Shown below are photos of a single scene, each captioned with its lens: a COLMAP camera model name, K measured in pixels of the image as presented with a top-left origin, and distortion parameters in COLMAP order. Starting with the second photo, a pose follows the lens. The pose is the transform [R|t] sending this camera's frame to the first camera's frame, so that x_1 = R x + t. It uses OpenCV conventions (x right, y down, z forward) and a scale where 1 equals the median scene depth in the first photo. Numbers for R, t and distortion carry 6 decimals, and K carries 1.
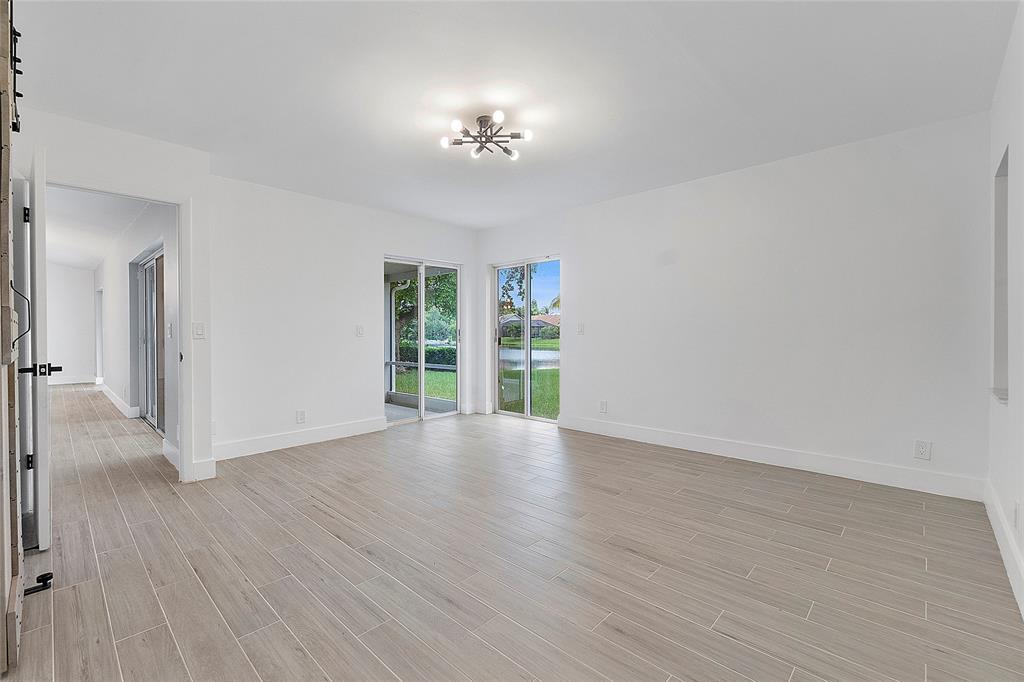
lens RADIAL K [[443.2, 0, 508.2], [0, 443.2, 336.3], [0, 0, 1]] dist [-0.003507, -0.000680]
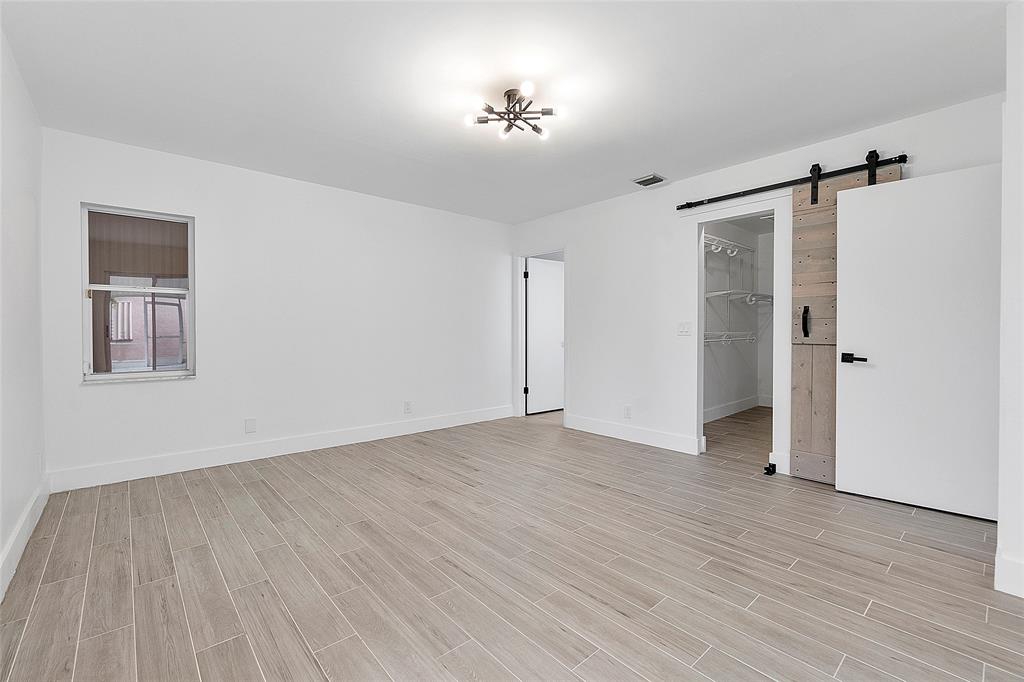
lens RADIAL K [[443.2, 0, 510.0], [0, 443.2, 338.5], [0, 0, 1]] dist [-0.003507, -0.000680]
pose [[-0.996224, 0.003905, 0.086731, -0.125928], [0.006148, 0.999653, 0.025602, -0.020169], [-0.086601, 0.026038, -0.995903, 2.019203]]
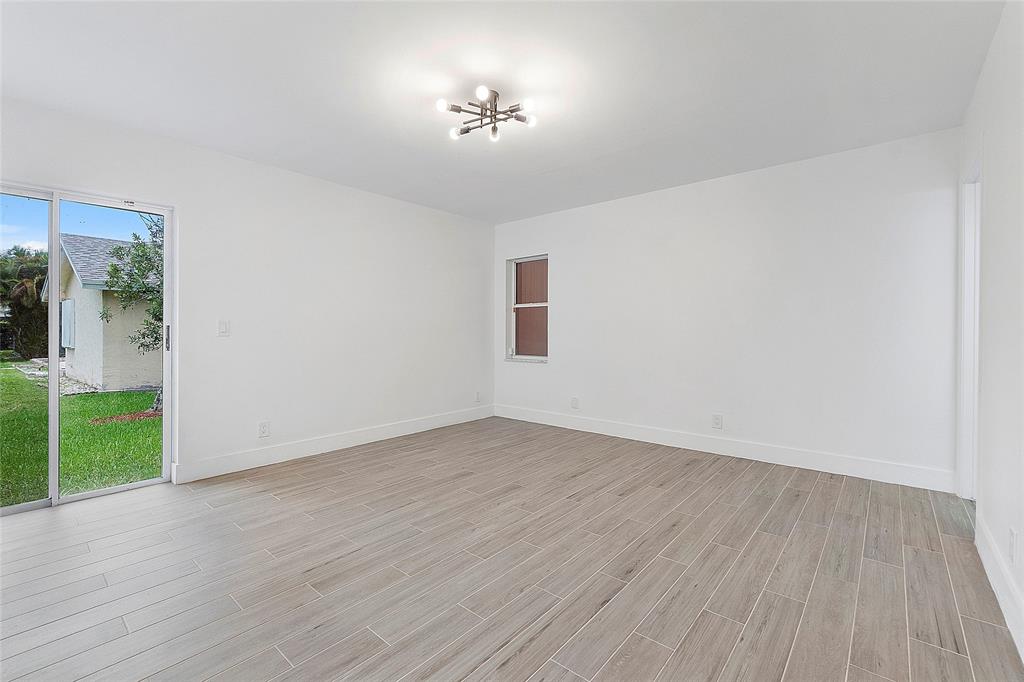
lens RADIAL K [[443.2, 0, 508.2], [0, 443.2, 334.3], [0, 0, 1]] dist [-0.003507, -0.000680]
pose [[-0.049942, -0.001875, 0.998750, -1.004530], [0.011444, 0.999932, 0.002449, -0.005185], [-0.998687, 0.011552, -0.049918, 1.067660]]
